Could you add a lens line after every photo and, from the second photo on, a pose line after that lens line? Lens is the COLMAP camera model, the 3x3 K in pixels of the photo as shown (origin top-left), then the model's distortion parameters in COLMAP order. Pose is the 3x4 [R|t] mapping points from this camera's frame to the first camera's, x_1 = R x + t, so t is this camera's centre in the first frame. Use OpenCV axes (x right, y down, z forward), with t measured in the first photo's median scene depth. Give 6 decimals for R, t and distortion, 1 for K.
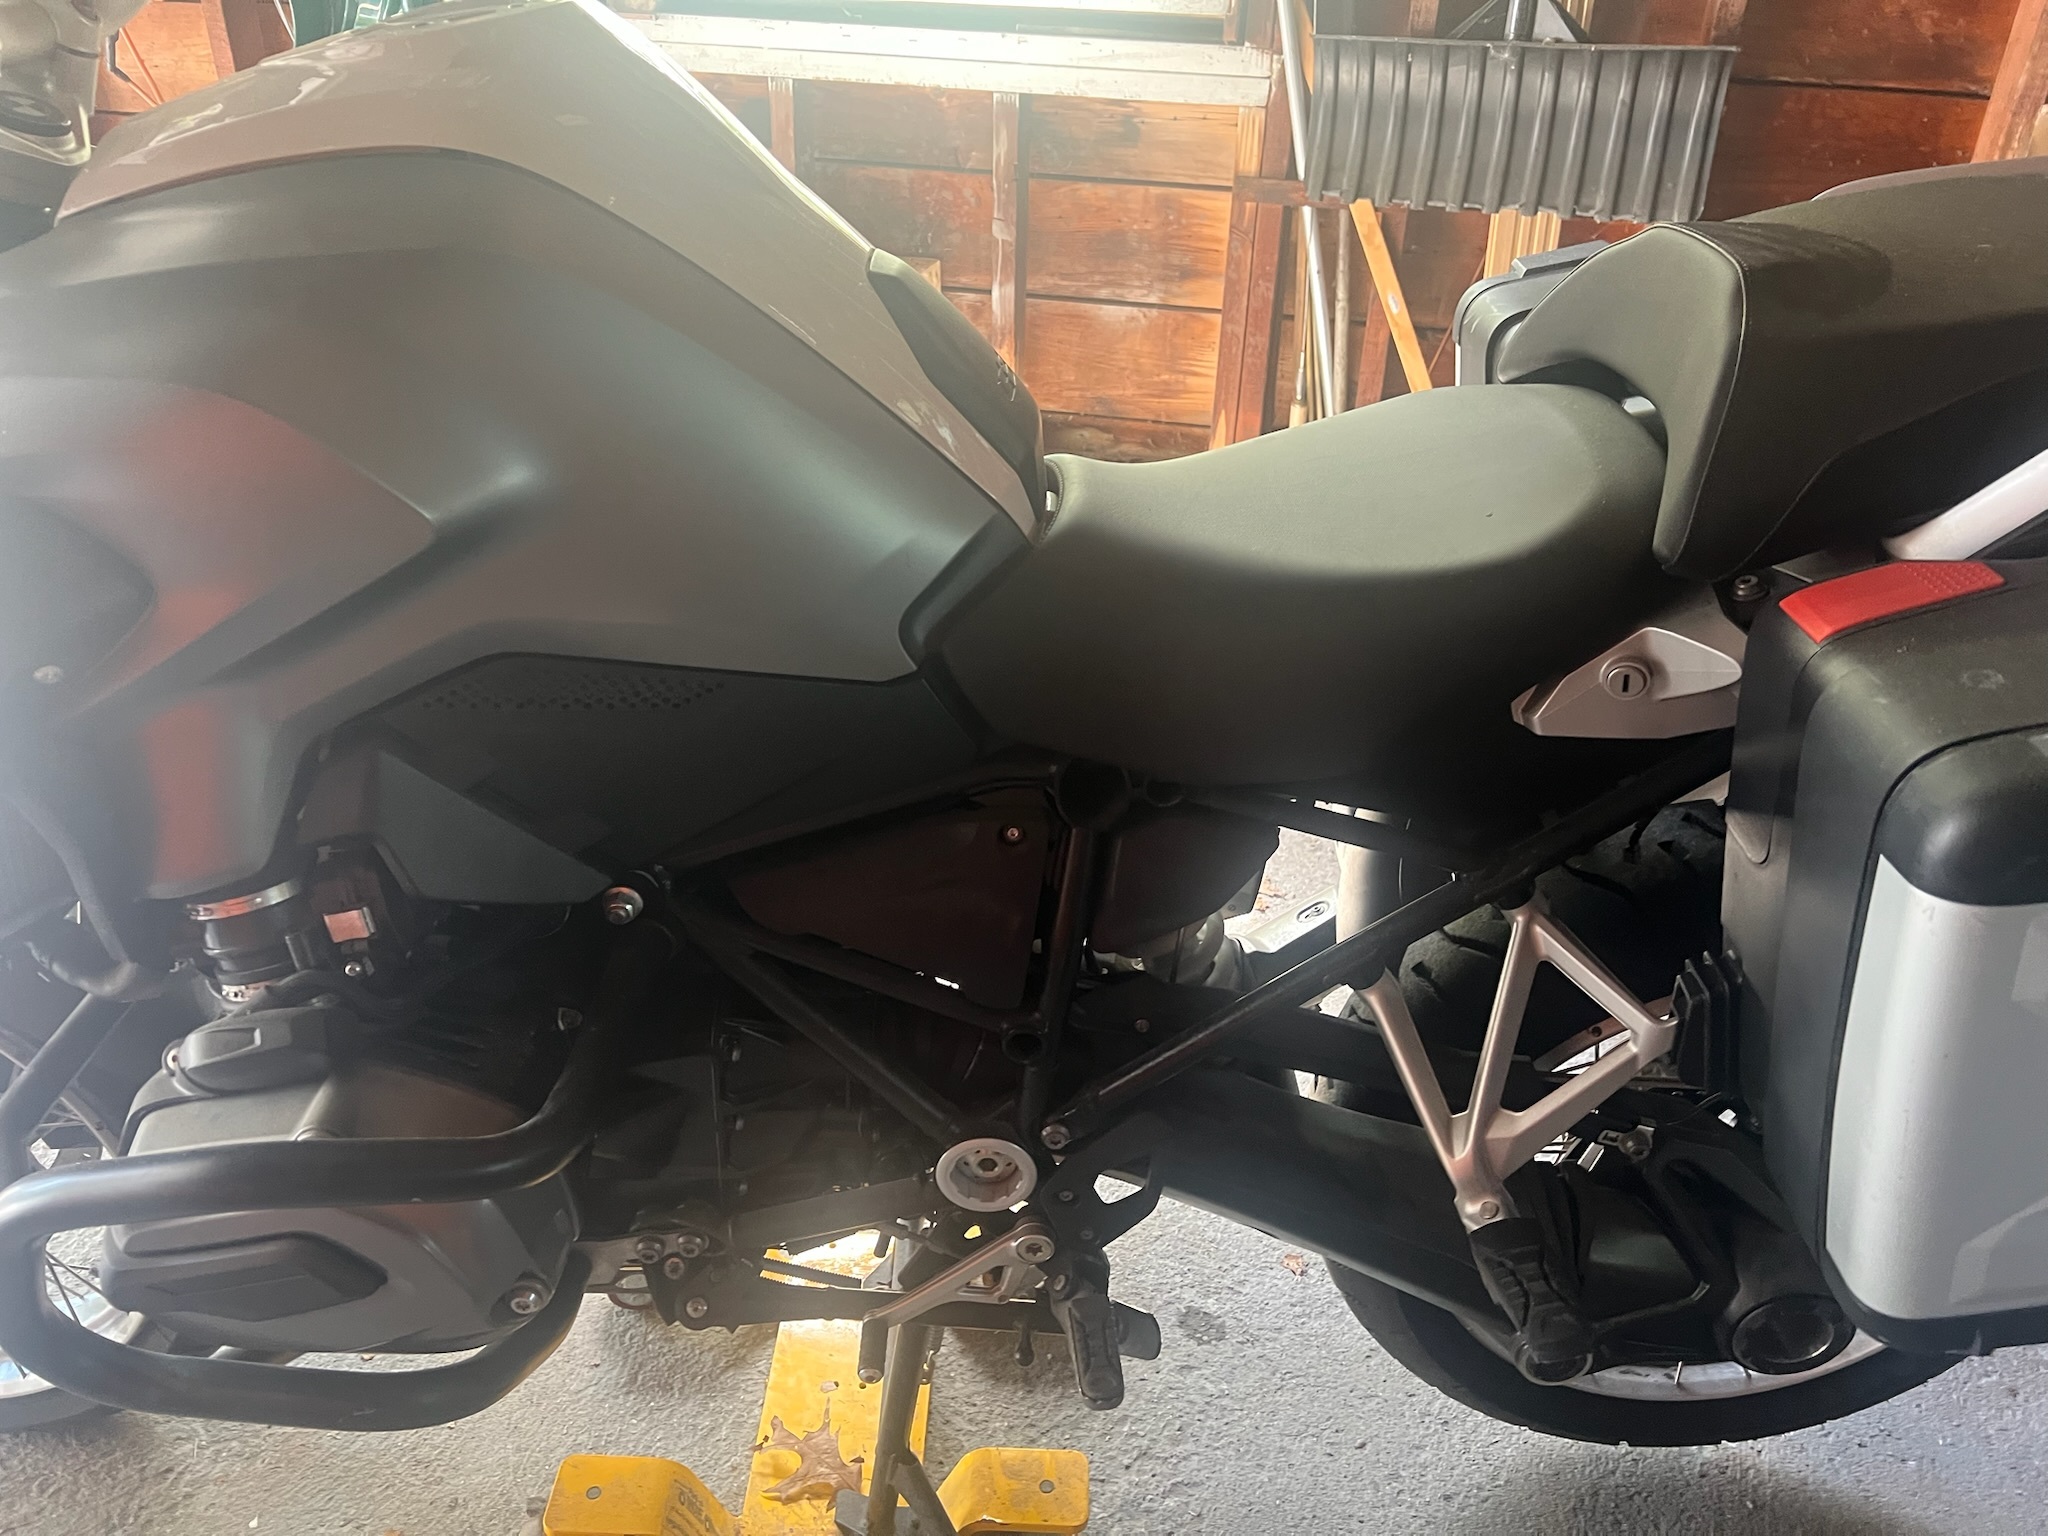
lens RADIAL K [[1556.6, 0, 1030.5], [0, 1556.6, 771.5], [0, 0, 1]] dist [0.029848, -0.045410]
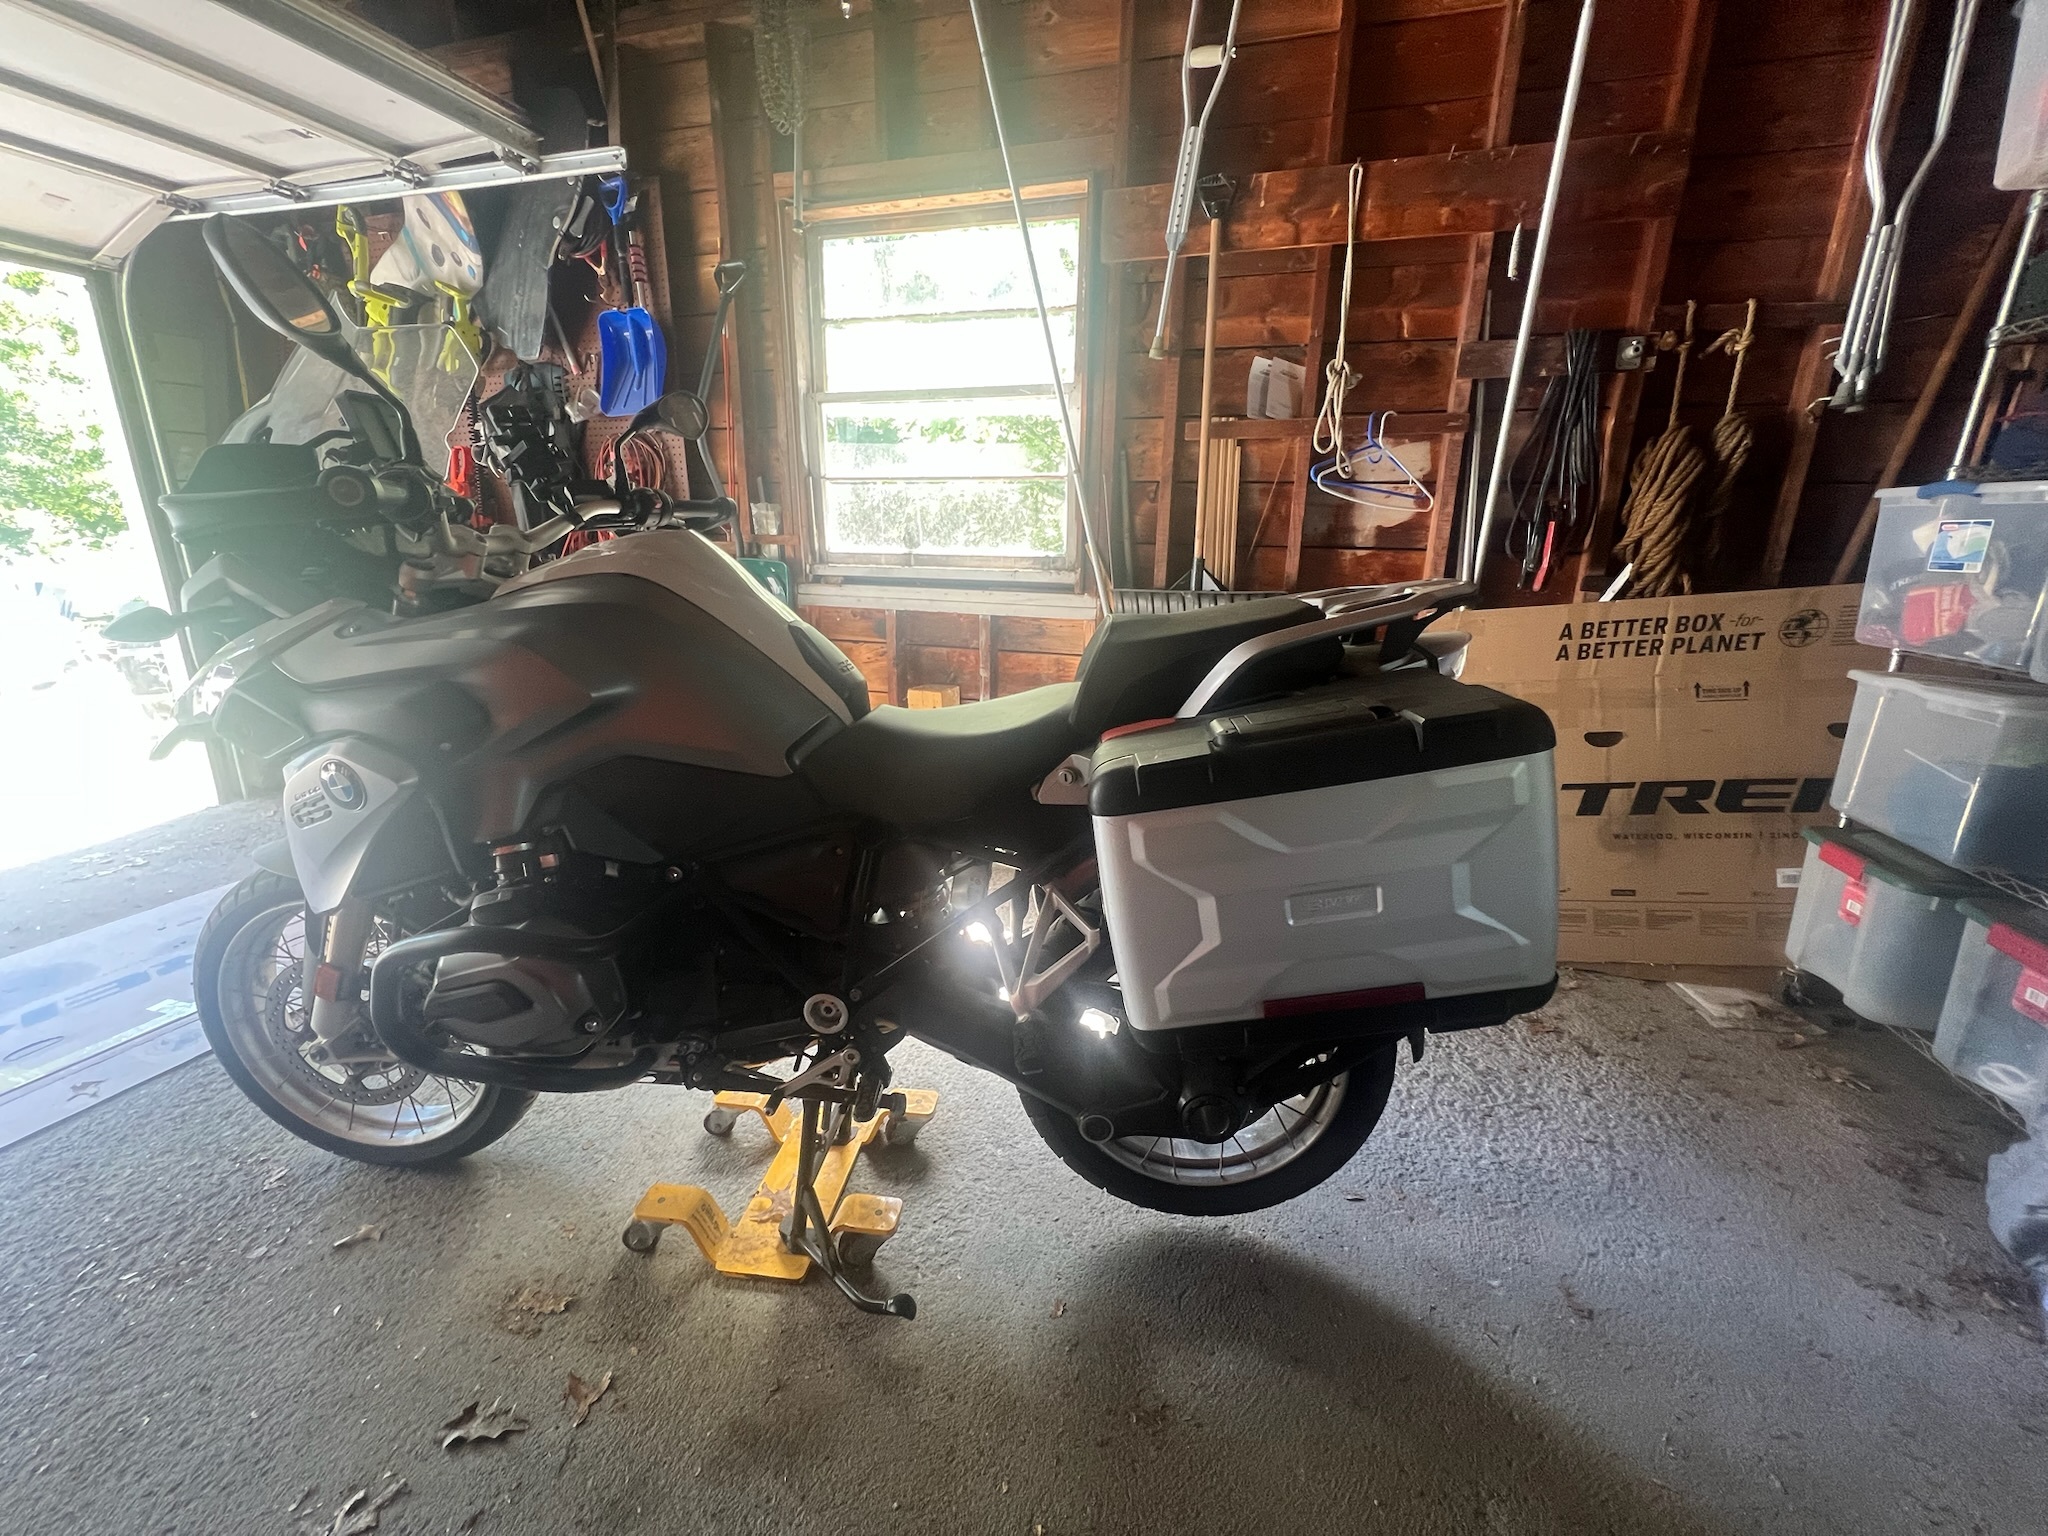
lens RADIAL K [[817.9, 0, 1030.0], [0, 817.9, 762.3], [0, 0, 1]] dist [-0.007203, 0.001329]
pose [[0.996332, 0.015169, -0.084218, 0.264571], [-0.037627, 0.961578, -0.271943, 0.164584], [0.076858, 0.274114, 0.958621, -0.142749]]
